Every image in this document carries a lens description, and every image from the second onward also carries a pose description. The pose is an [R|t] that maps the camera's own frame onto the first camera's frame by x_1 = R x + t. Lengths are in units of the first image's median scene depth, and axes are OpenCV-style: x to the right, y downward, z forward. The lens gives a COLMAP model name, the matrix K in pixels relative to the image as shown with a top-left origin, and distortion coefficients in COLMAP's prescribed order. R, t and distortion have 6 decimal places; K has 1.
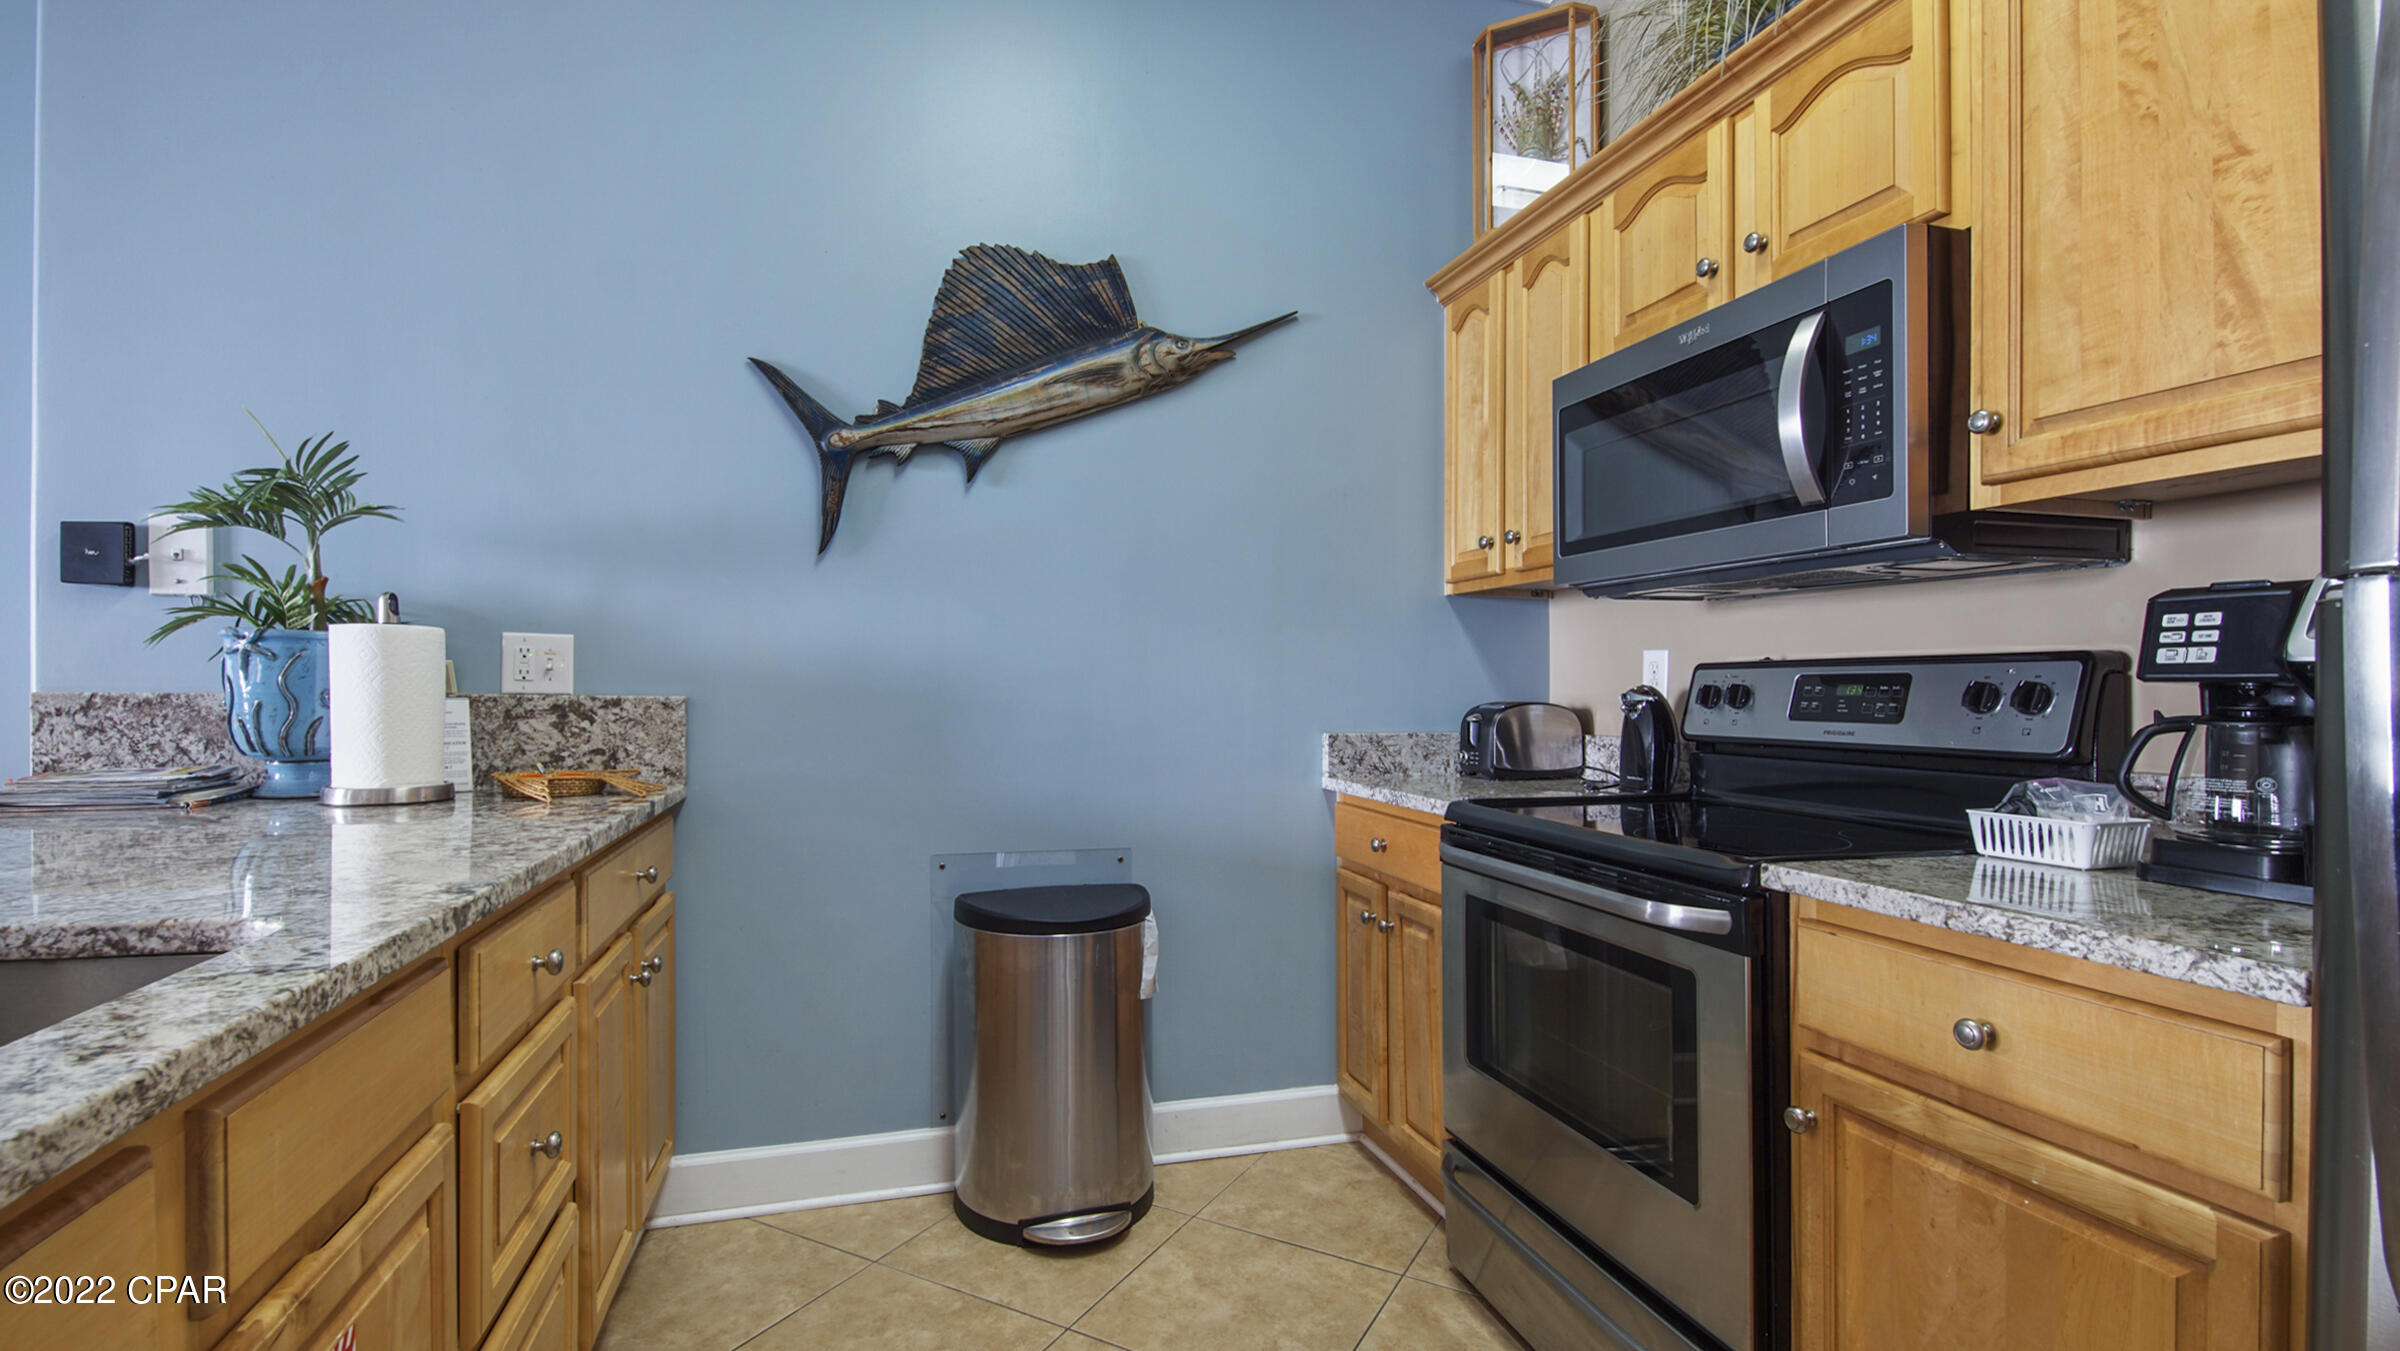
lens RADIAL K [[1058.0, 0, 1192.2], [0, 1058.0, 689.2], [0, 0, 1]] dist [0.044743, -0.028990]
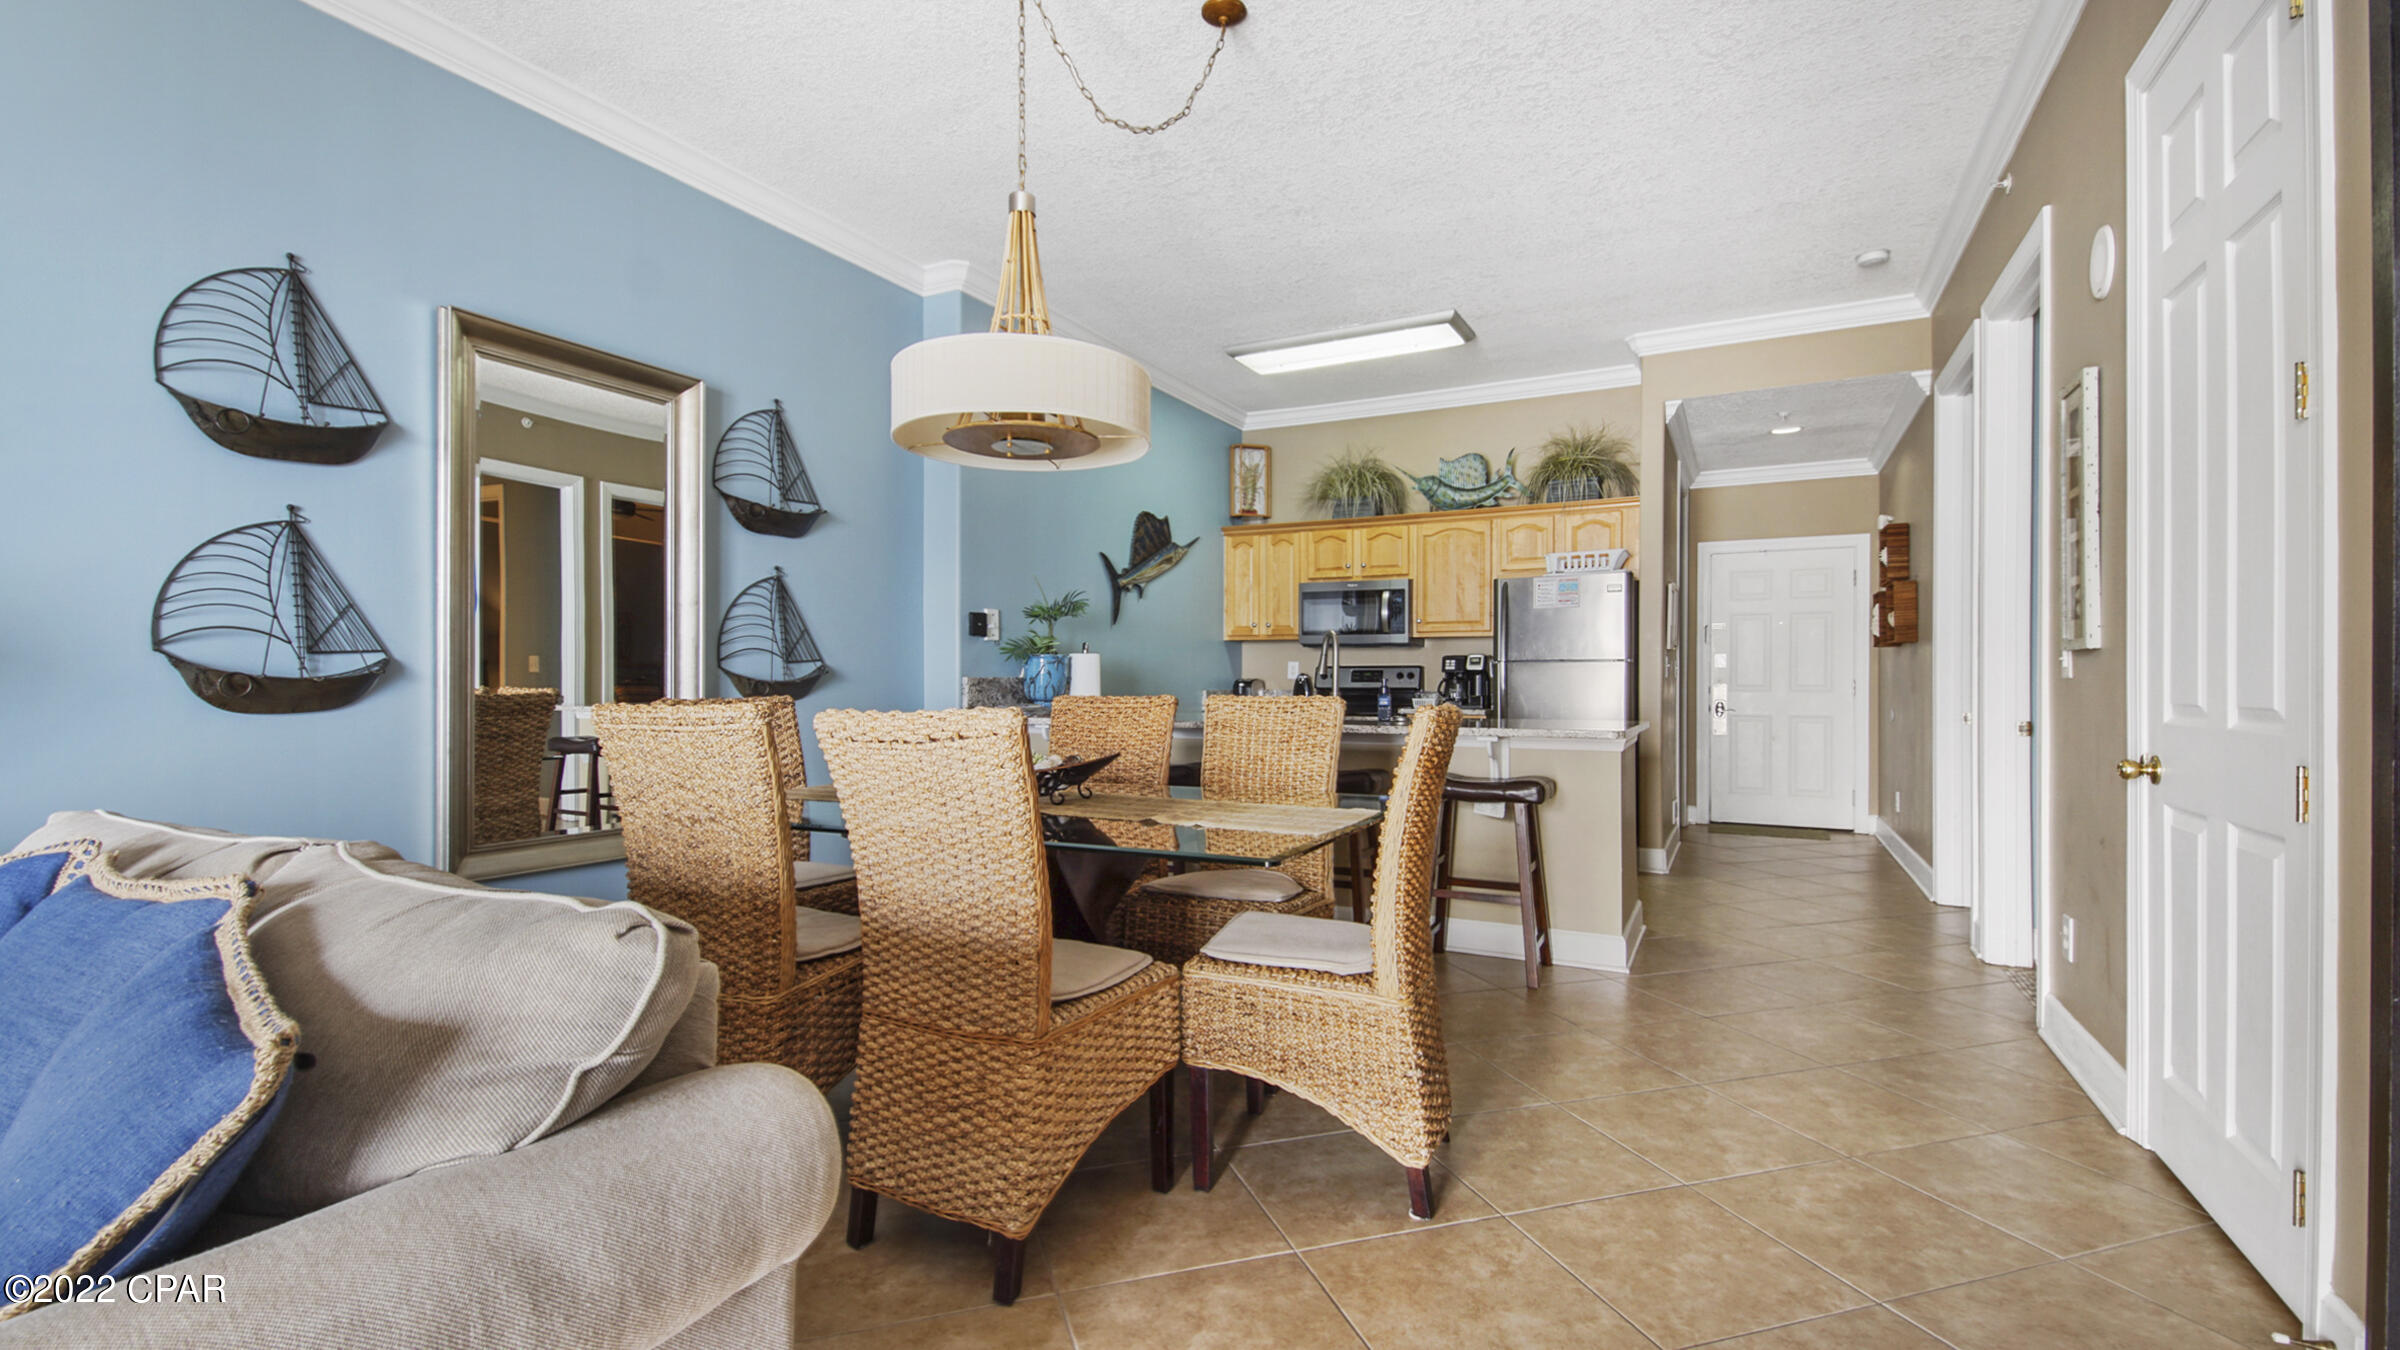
lens RADIAL K [[1058.0, 0, 1192.2], [0, 1058.0, 688.7], [0, 0, 1]] dist [0.044743, -0.028990]
pose [[0.685763, -0.013468, 0.727700, -2.507293], [0.003626, 0.999880, 0.015088, -0.006441], [-0.727816, -0.007709, 0.685729, -1.137470]]
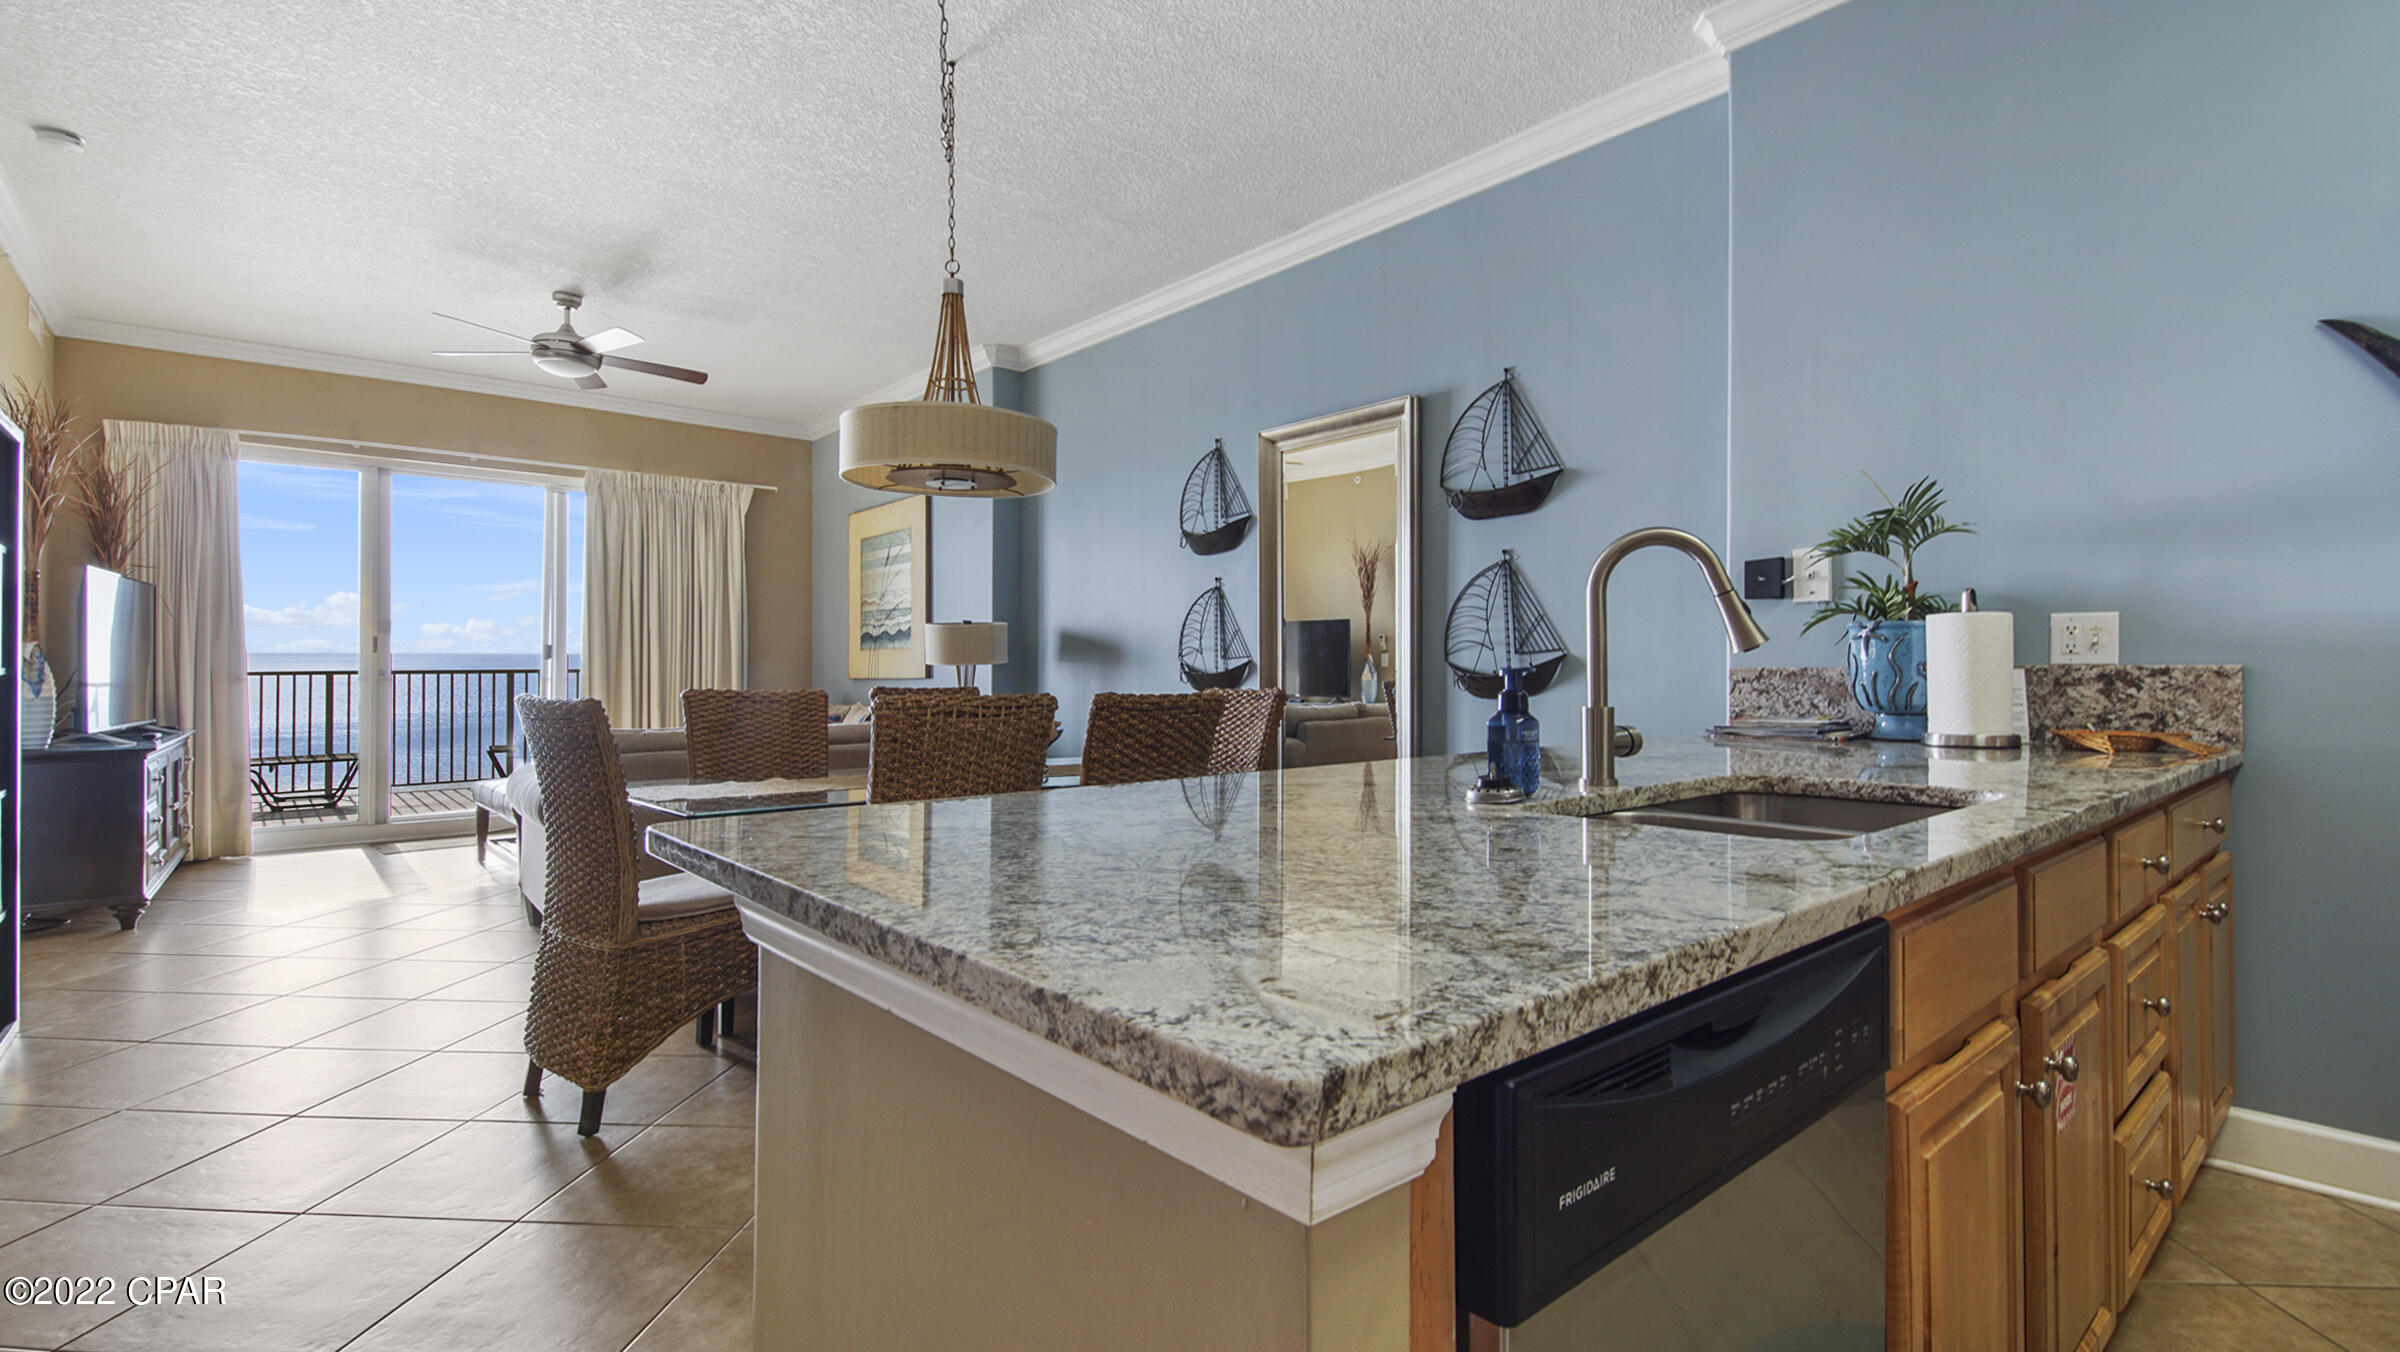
lens RADIAL K [[1085.0, 0, 1198.4], [0, 1085.0, 680.1], [0, 0, 1]] dist [0.054347, -0.030580]
pose [[0.414960, -0.004296, -0.909829, 0.095687], [0.007317, 0.999972, -0.001385, 0.017059], [0.909810, -0.006083, 0.414980, -0.412072]]
